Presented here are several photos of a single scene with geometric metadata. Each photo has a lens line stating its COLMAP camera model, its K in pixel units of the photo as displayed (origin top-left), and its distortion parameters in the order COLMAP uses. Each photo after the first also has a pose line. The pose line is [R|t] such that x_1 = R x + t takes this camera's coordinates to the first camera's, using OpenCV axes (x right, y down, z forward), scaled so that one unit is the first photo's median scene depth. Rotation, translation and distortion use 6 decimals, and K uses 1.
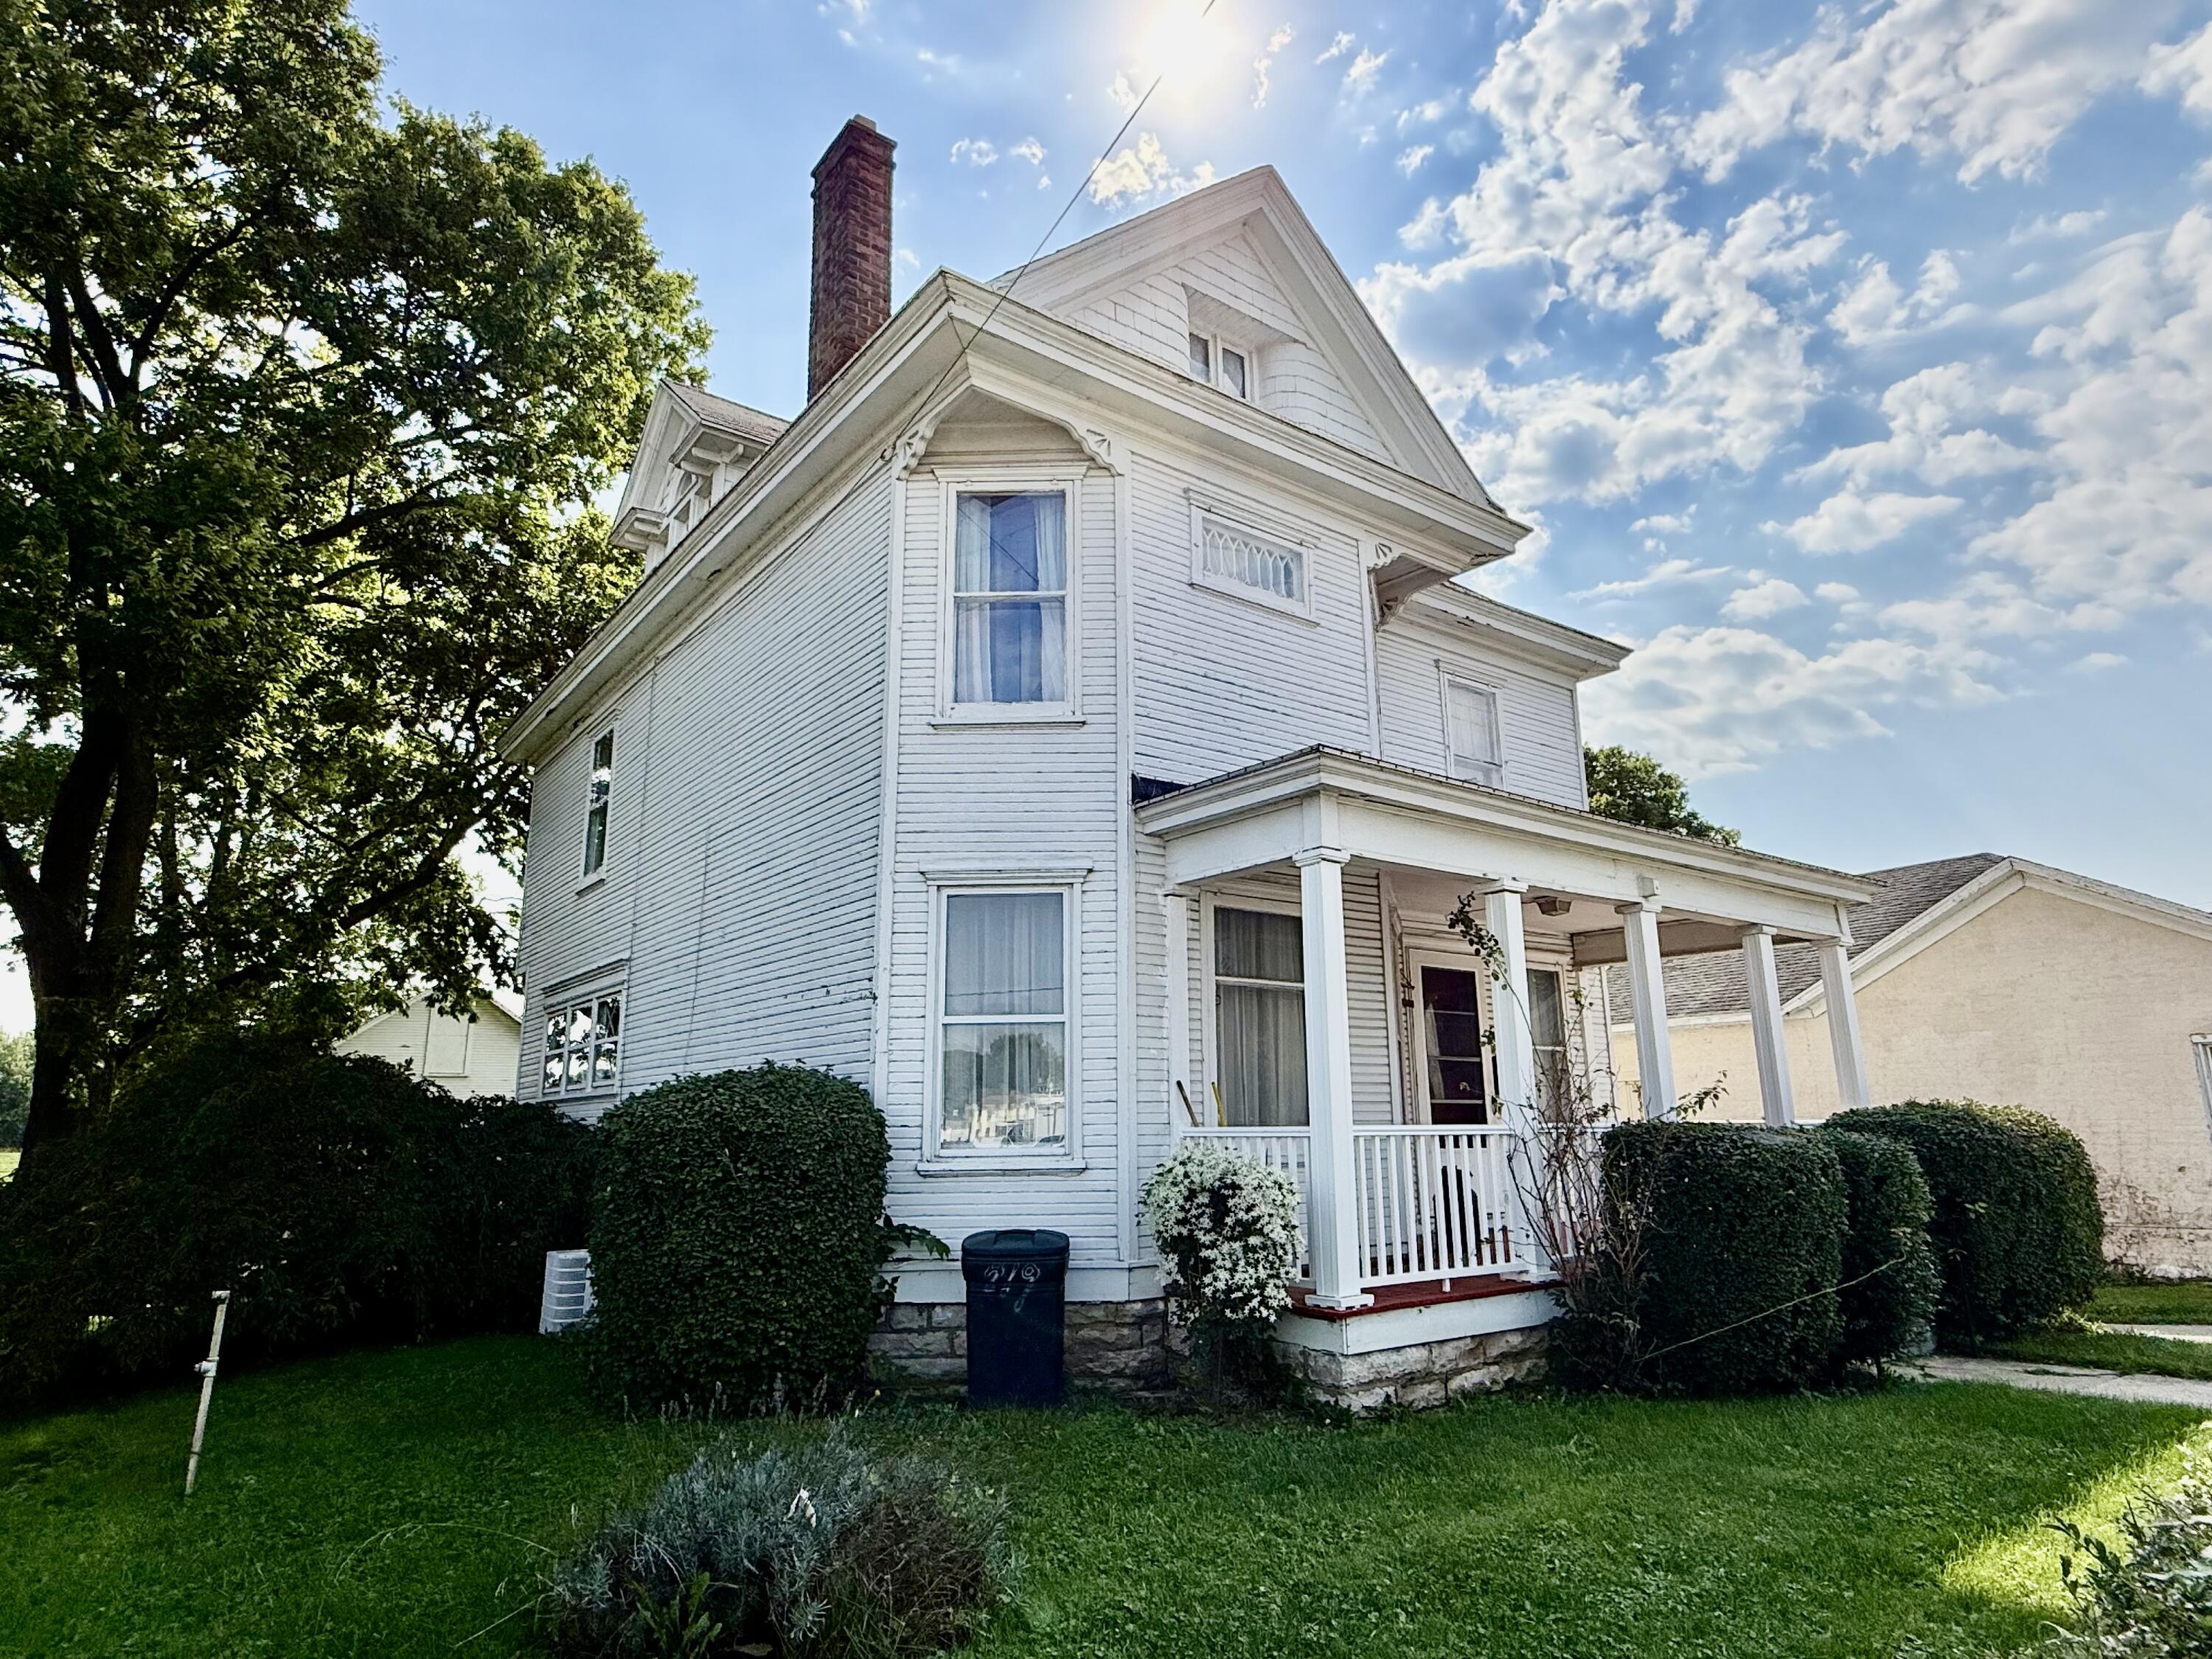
lens RADIAL K [[1277.1, 0, 1110.8], [0, 1277.1, 820.1], [0, 0, 1]] dist [0.005114, 0.000489]
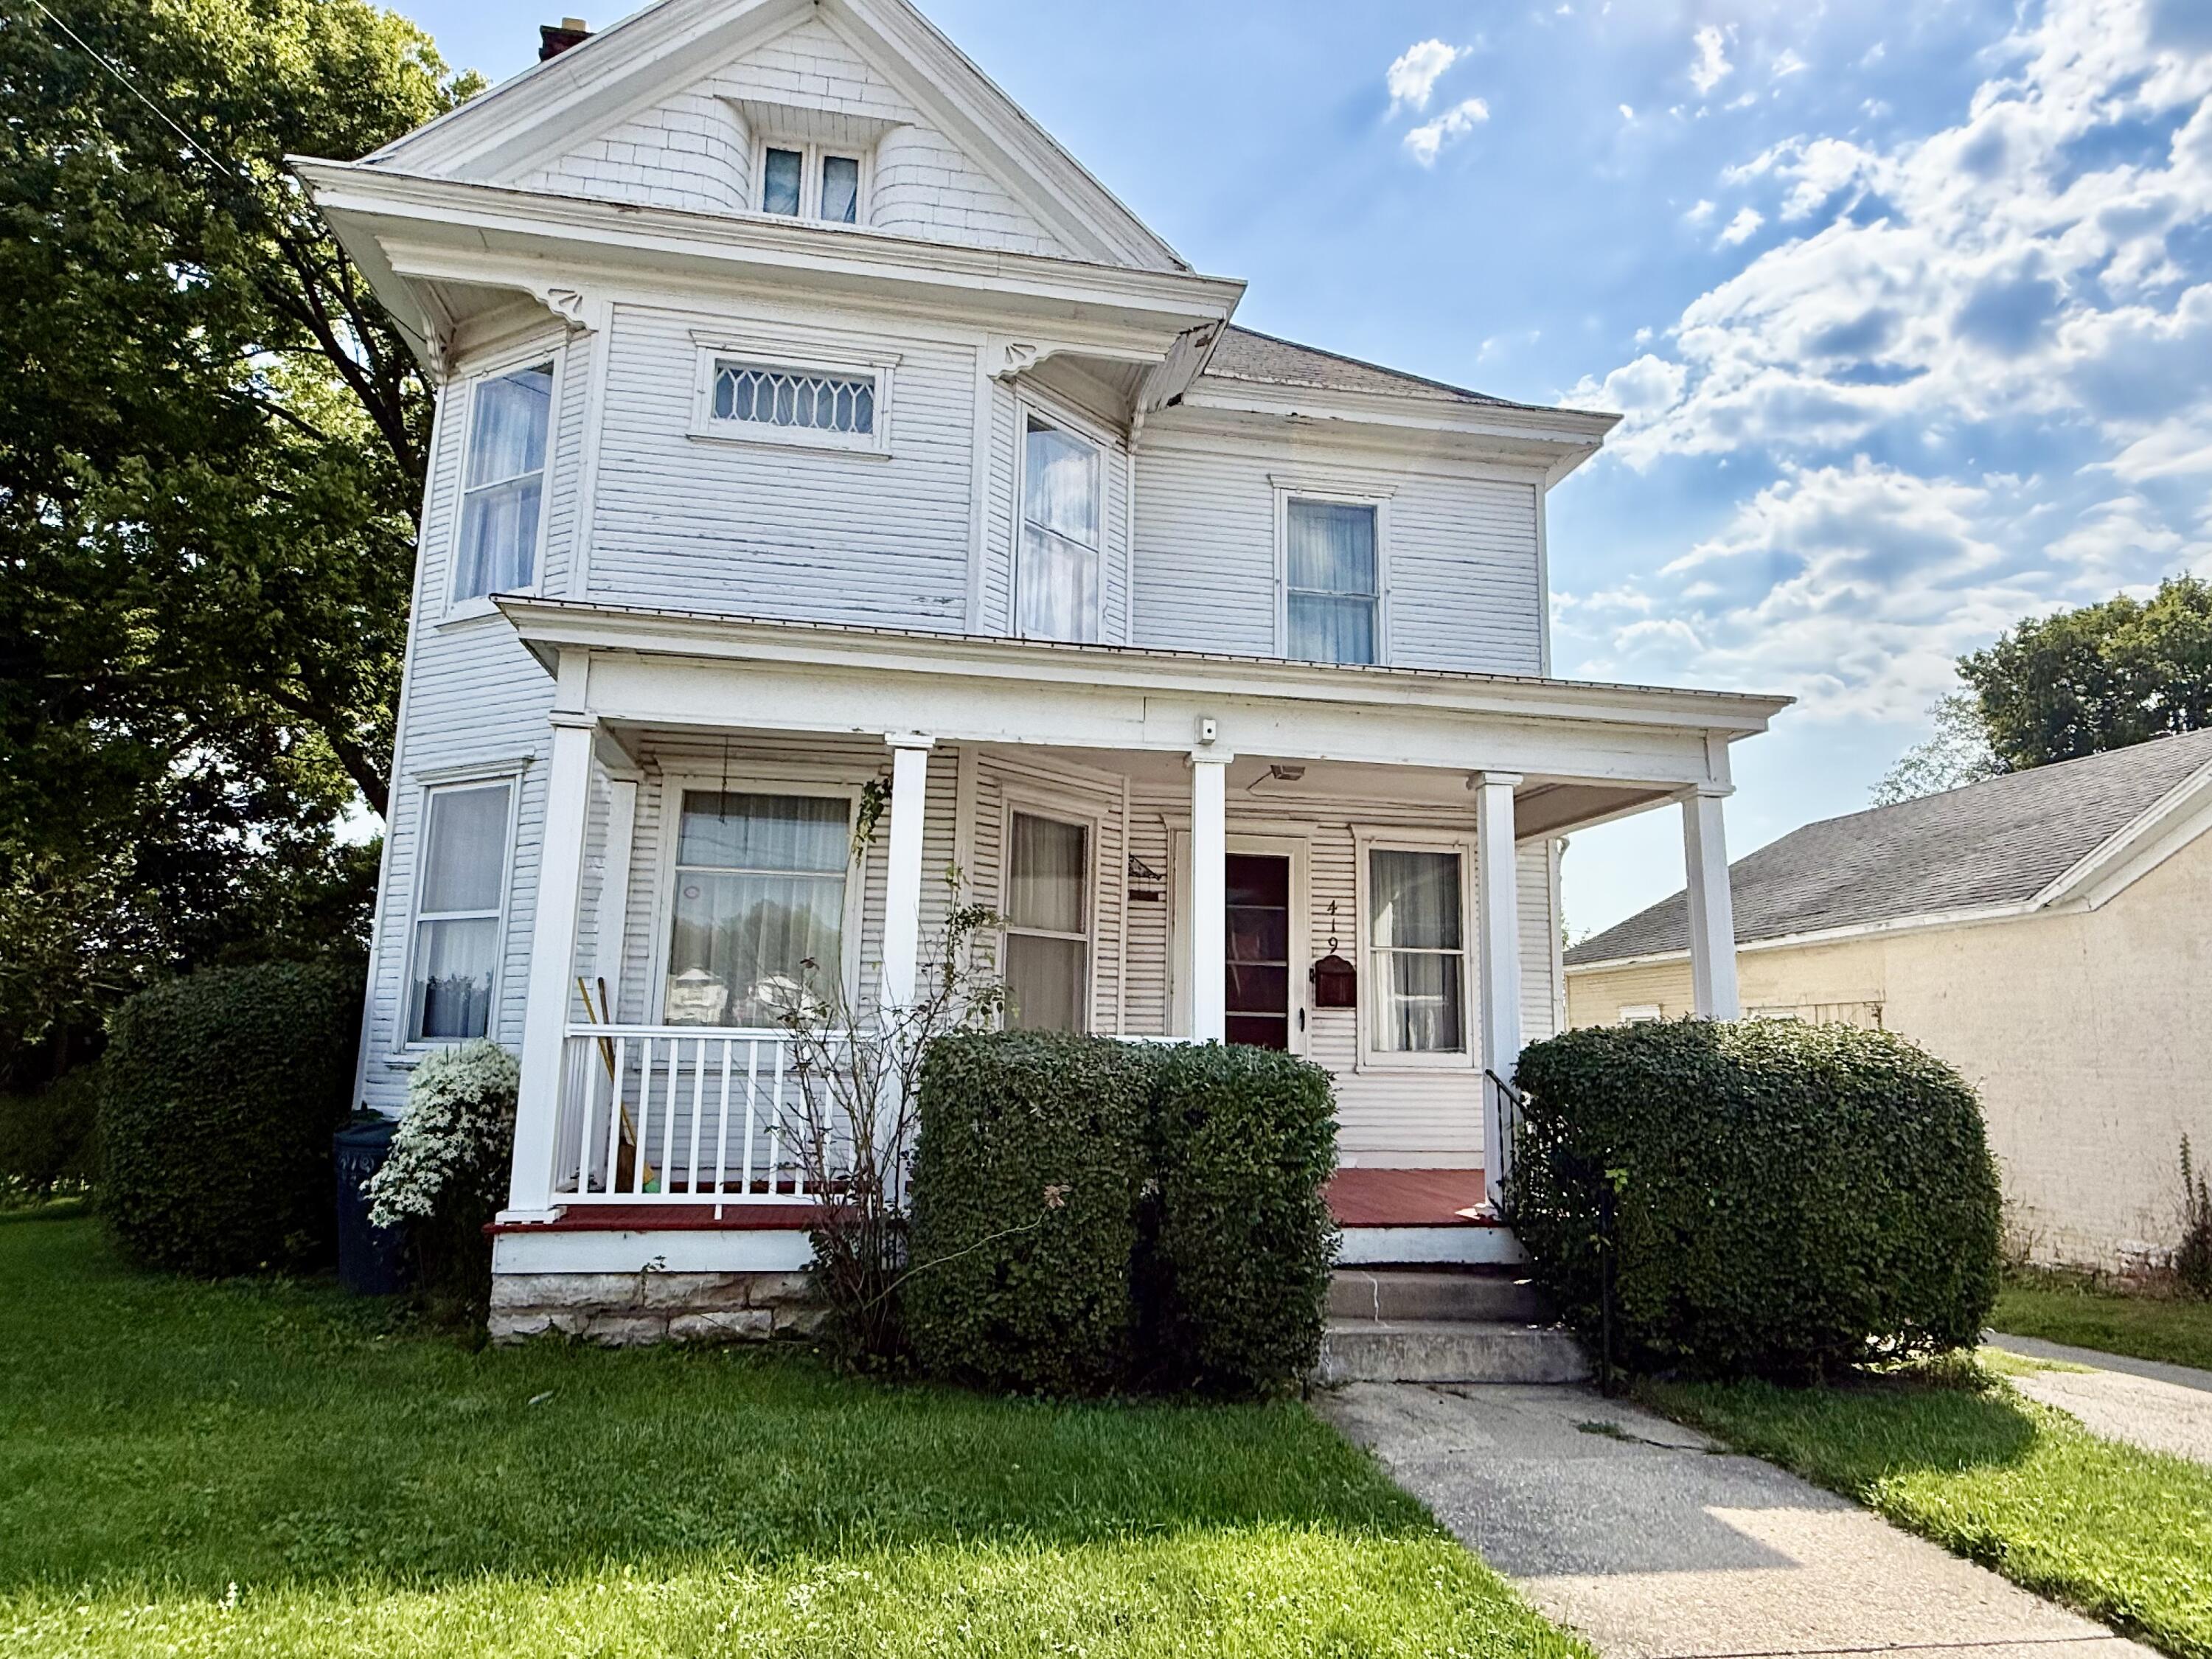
lens RADIAL K [[1277.1, 0, 1106.3], [0, 1277.1, 833.3], [0, 0, 1]] dist [0.005114, 0.000489]
pose [[0.892450, -0.045056, -0.448891, 0.889505], [0.076794, 0.995651, 0.052741, 0.085867], [0.444562, -0.081541, 0.892029, 0.372325]]
